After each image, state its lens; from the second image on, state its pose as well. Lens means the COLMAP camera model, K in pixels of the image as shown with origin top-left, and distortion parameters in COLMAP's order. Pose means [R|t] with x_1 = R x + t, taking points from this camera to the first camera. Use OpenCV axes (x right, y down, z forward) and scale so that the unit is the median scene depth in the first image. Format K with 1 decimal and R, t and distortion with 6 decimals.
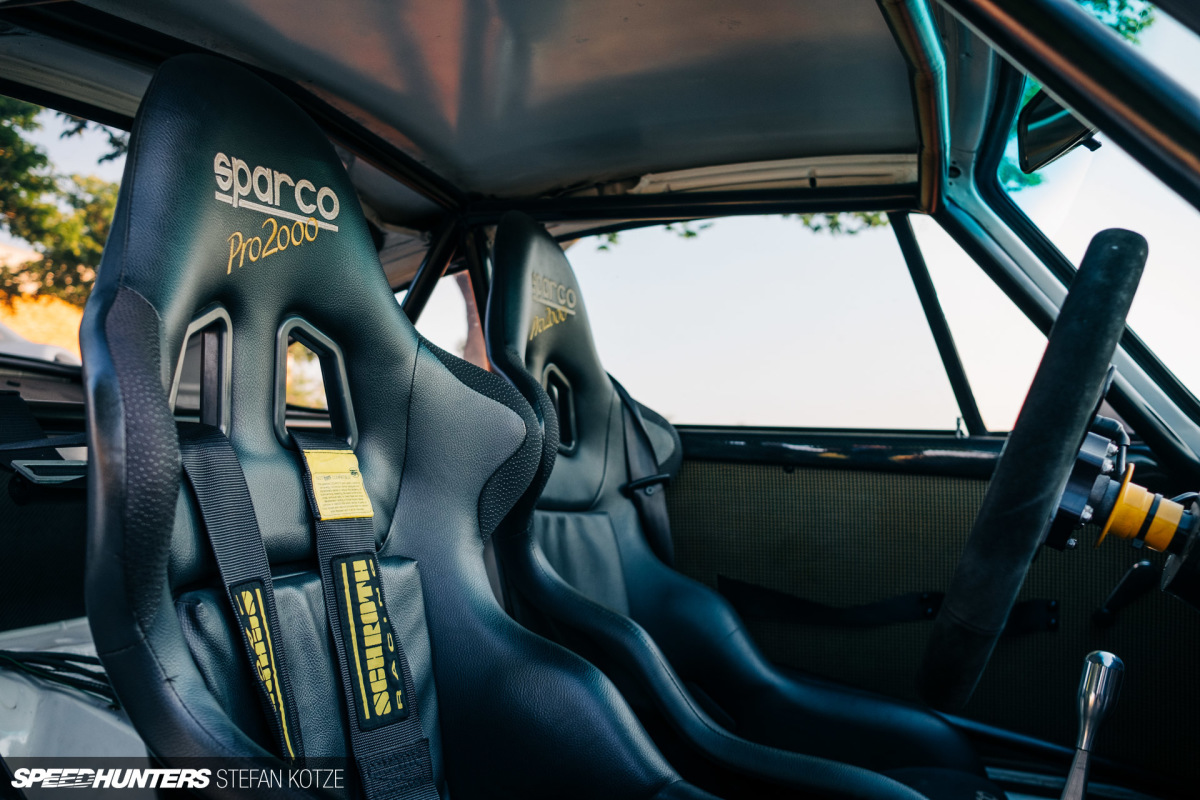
lens RADIAL K [[1151.3, 0, 592.5], [0, 1151.3, 408.2], [0, 0, 1]] dist [-0.064188, 0.173642]
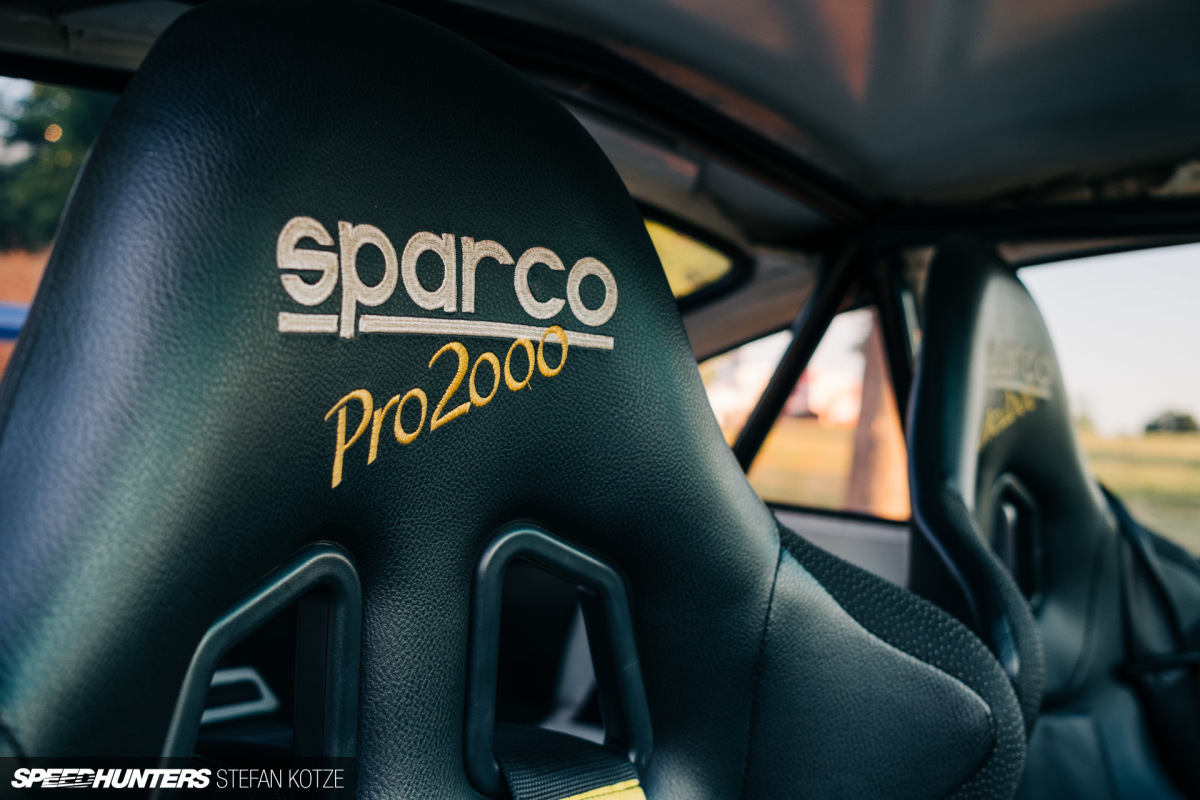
lens RADIAL K [[1151.3, 0, 592.5], [0, 1151.3, 408.2], [0, 0, 1]] dist [-0.064188, 0.173642]
pose [[0.942850, 0.035366, -0.331334, -0.072235], [-0.025674, 0.999106, 0.033585, -0.149013], [0.332226, -0.023159, 0.942916, 0.559487]]
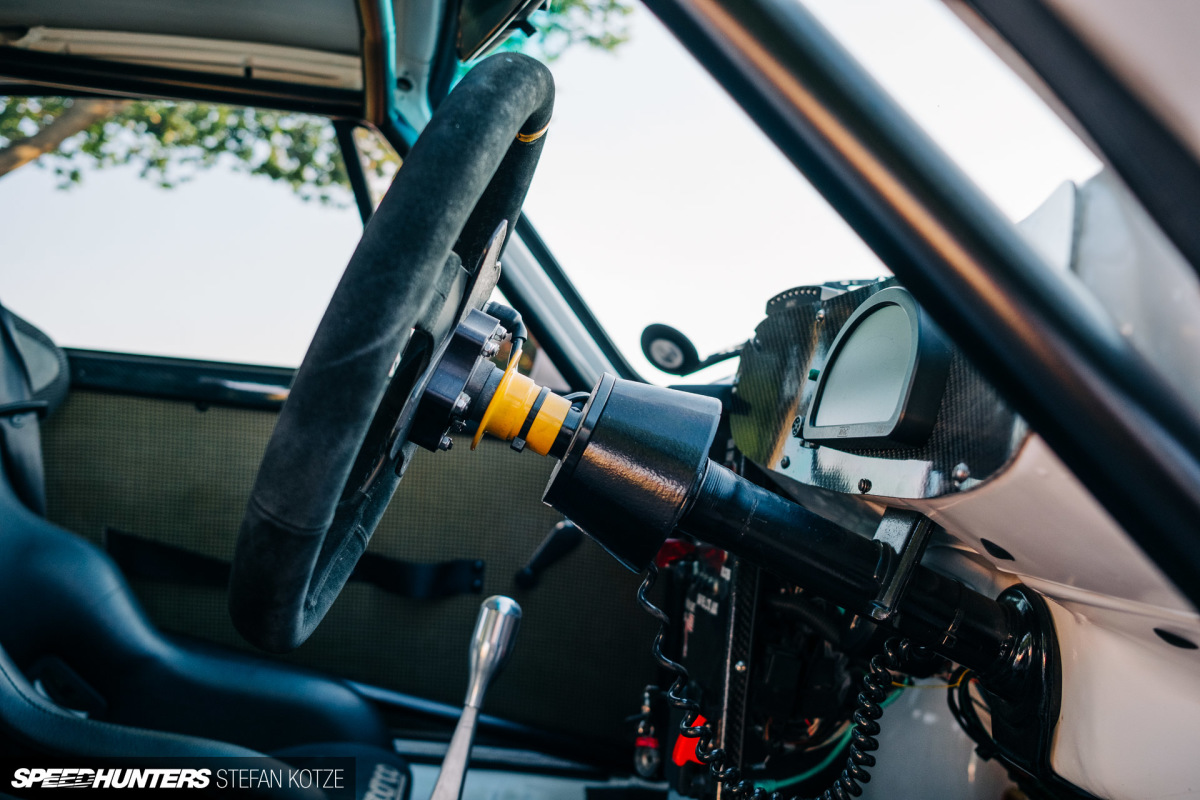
lens RADIAL K [[1151.3, 0, 592.5], [0, 1151.3, 408.2], [0, 0, 1]] dist [-0.064188, 0.173642]
pose [[0.904245, 0.067813, 0.421595, 0.132061], [-0.070245, 0.997482, -0.009781, 0.074650], [-0.421197, -0.020770, 0.906731, 0.171729]]
